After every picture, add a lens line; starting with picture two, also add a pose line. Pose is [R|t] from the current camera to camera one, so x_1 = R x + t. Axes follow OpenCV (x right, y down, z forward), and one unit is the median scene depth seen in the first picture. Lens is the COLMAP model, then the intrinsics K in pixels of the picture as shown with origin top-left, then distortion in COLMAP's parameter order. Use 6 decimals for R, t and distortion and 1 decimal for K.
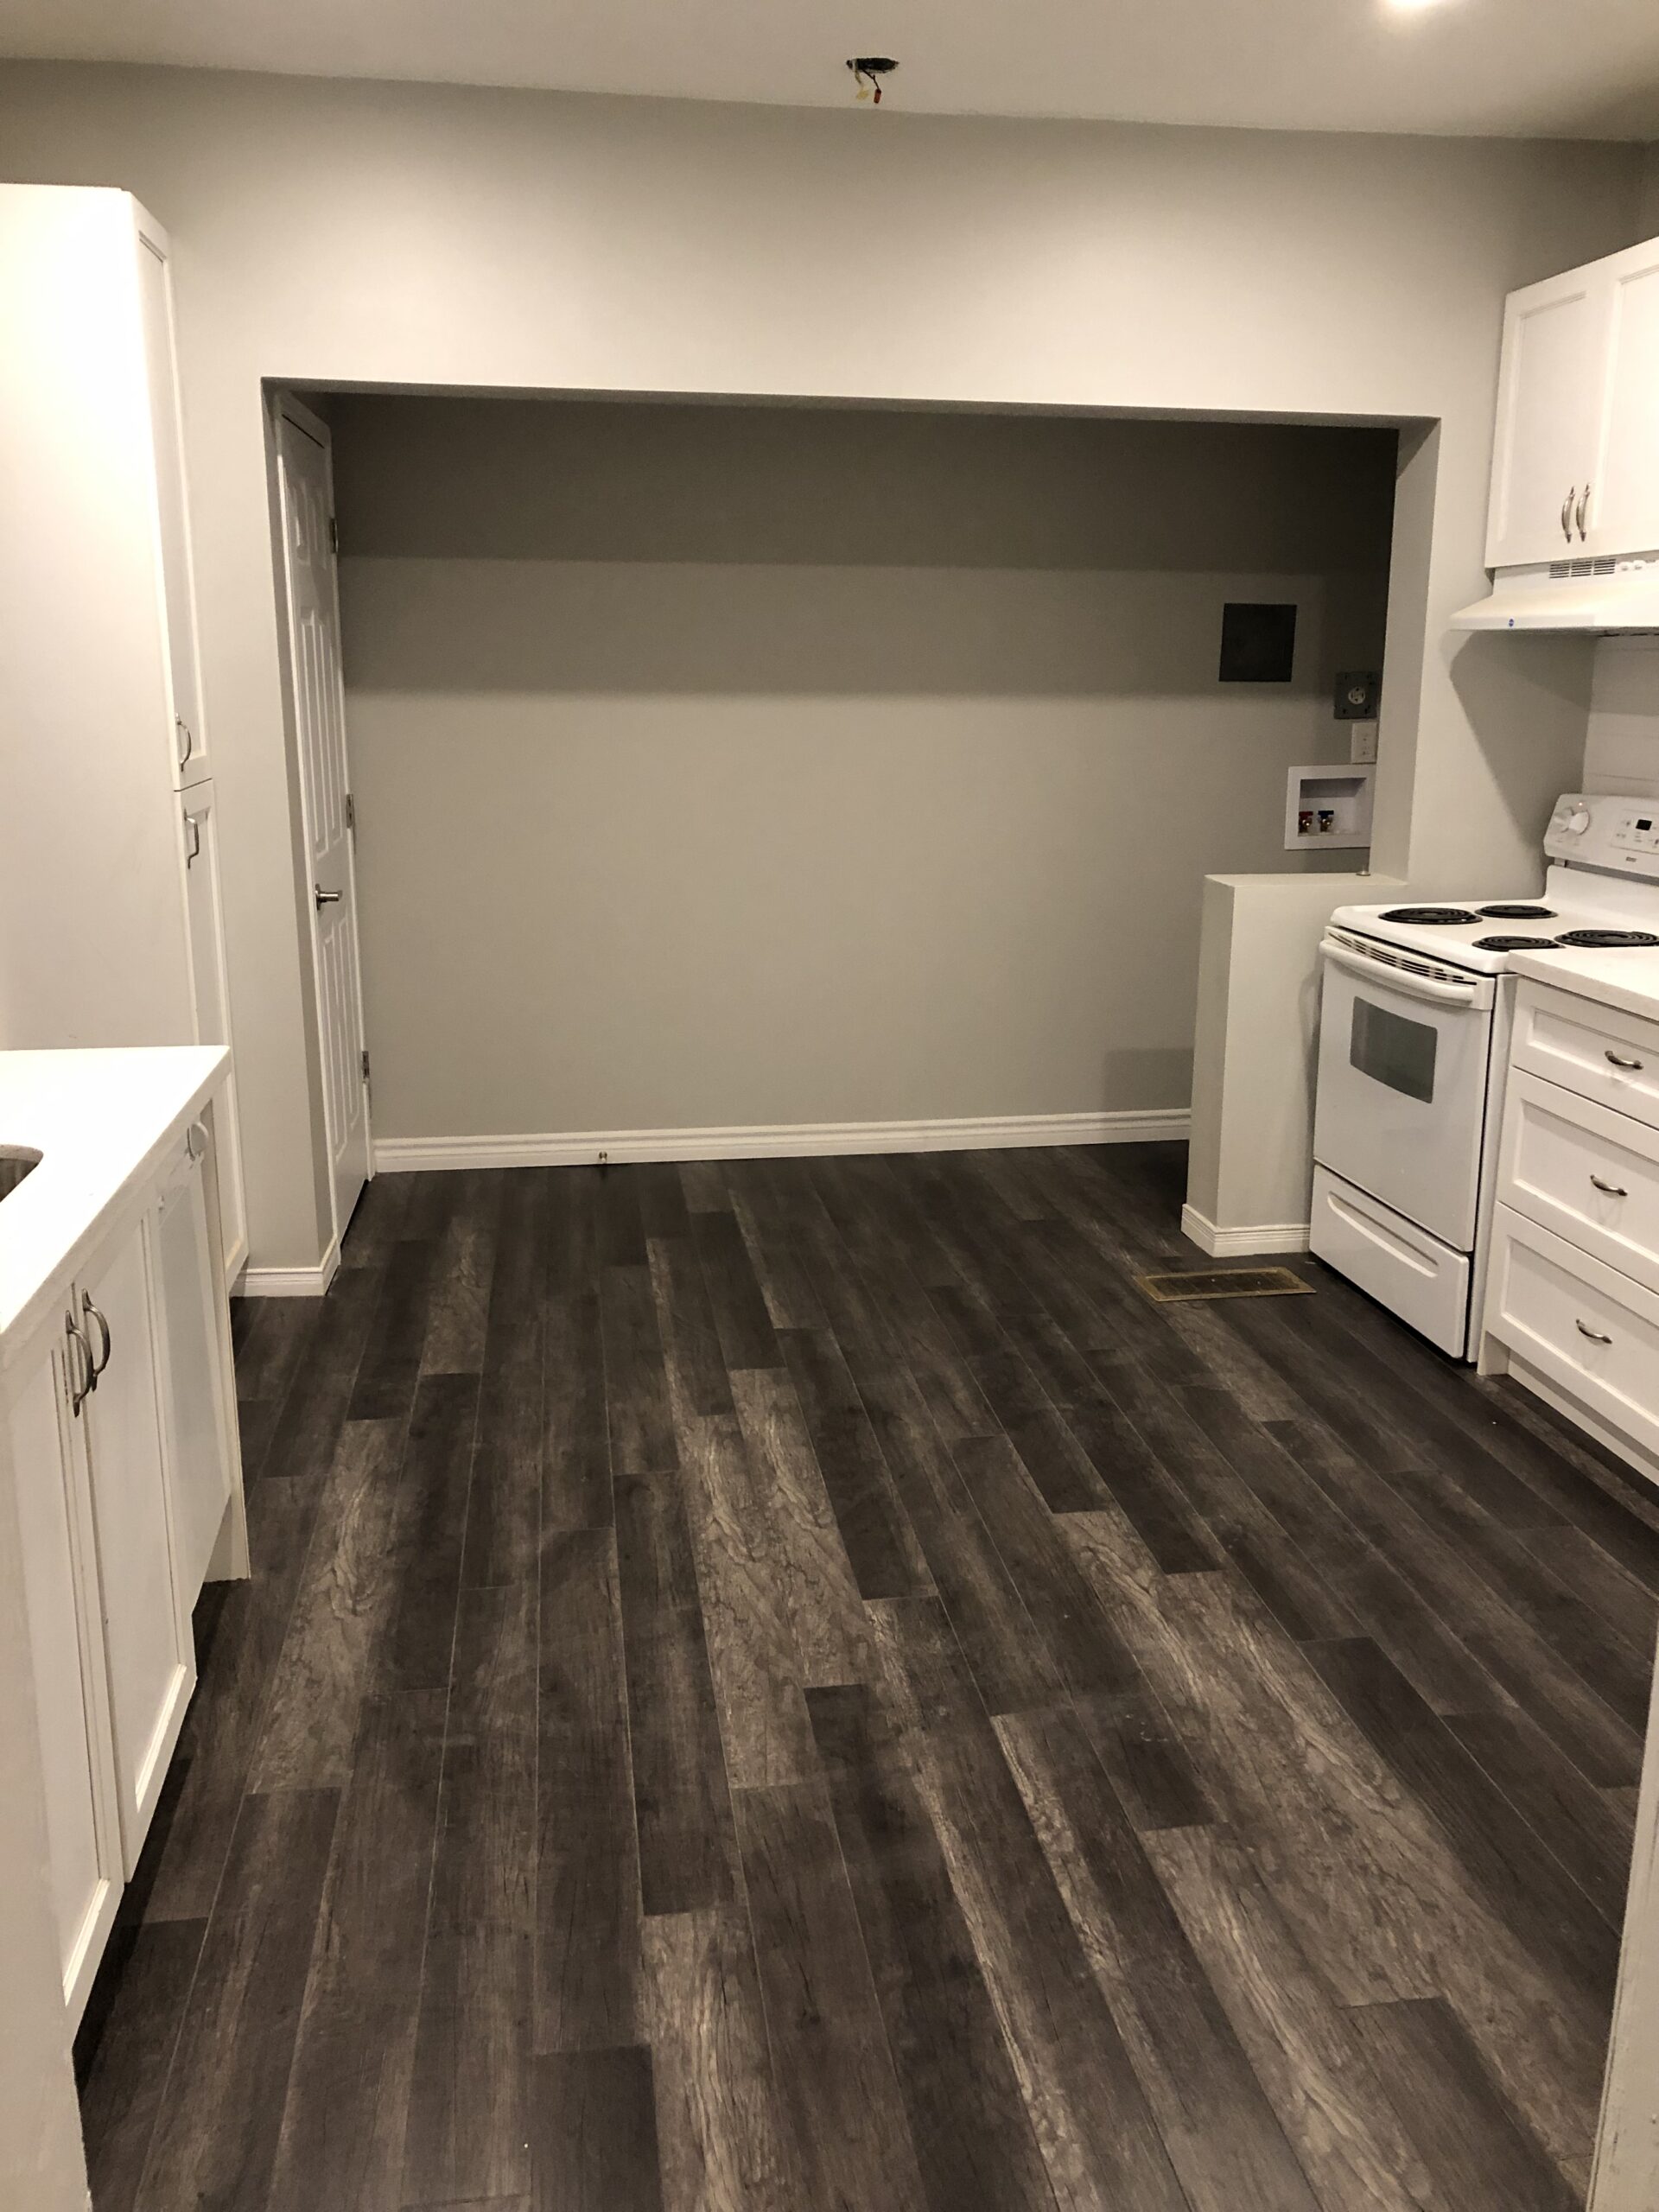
lens RADIAL K [[1812.3, 0, 836.3], [0, 1812.3, 1100.8], [0, 0, 1]] dist [0.025935, 0.009596]
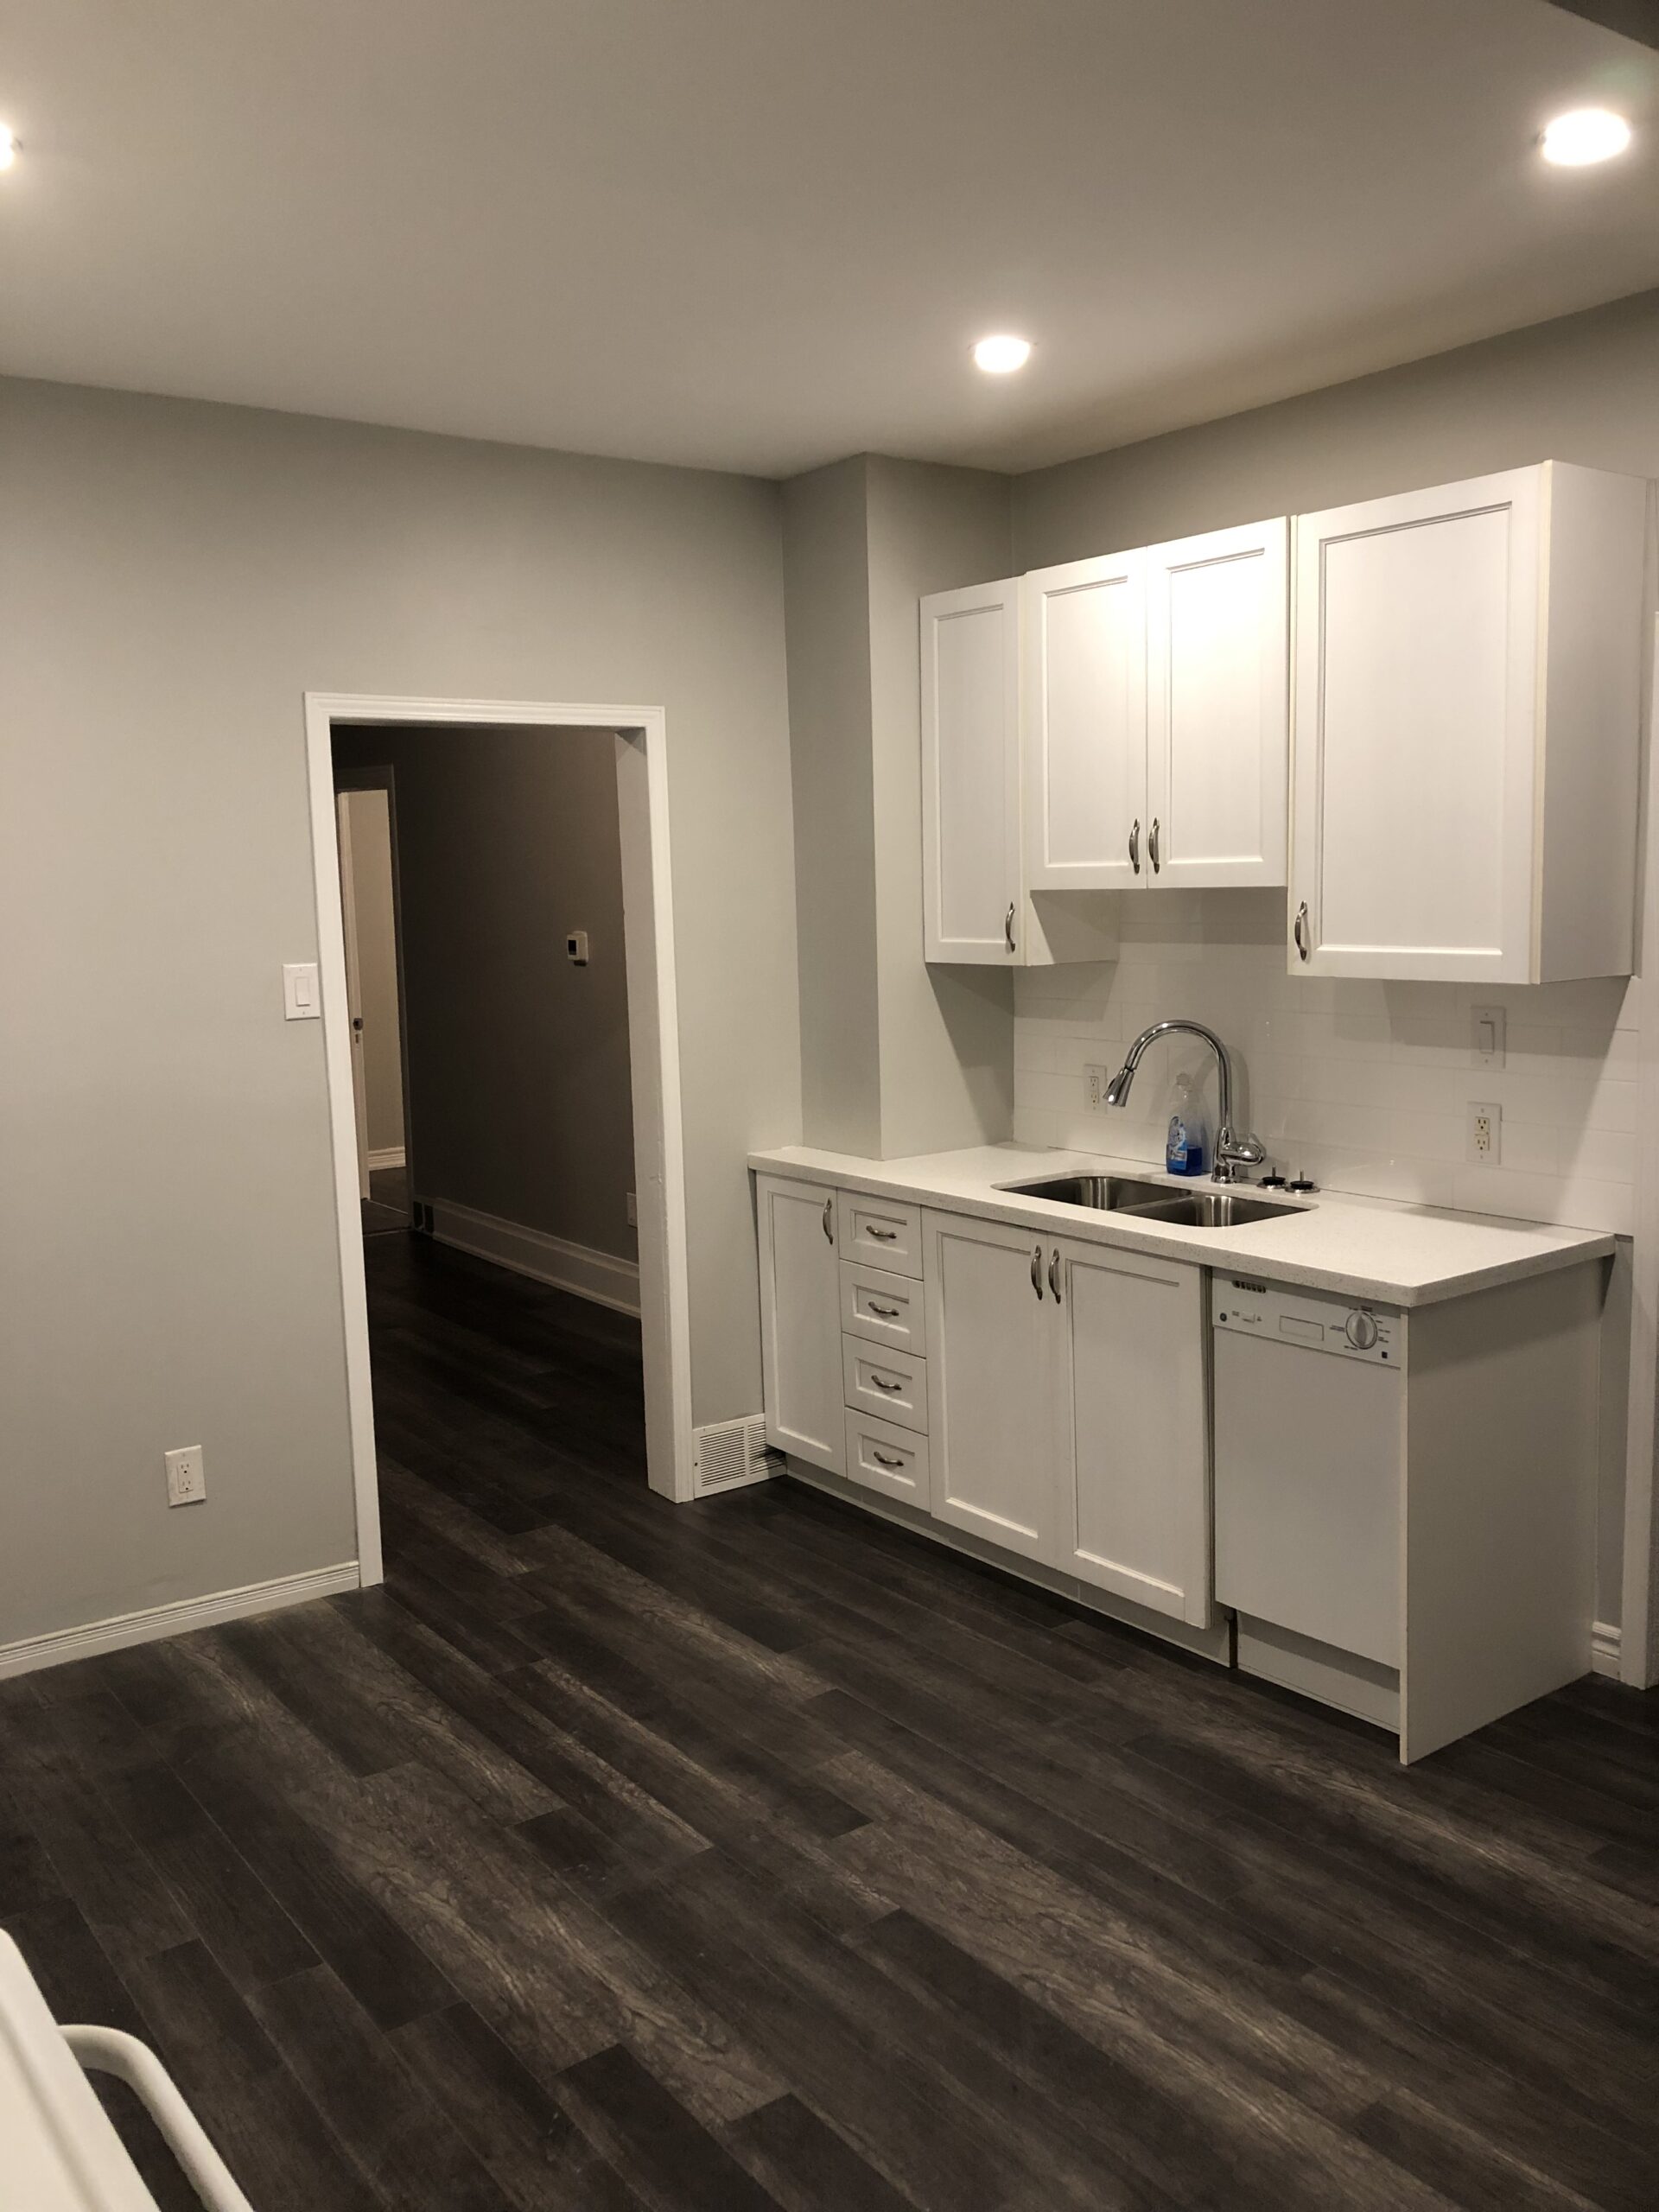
lens RADIAL K [[1812.3, 0, 840.5], [0, 1812.3, 1115.9], [0, 0, 1]] dist [0.025935, 0.009596]
pose [[-0.884753, 0.080143, -0.459119, 0.484454], [-0.090841, 0.936556, 0.338542, -0.478164], [0.457122, 0.341232, -0.821340, 1.733757]]
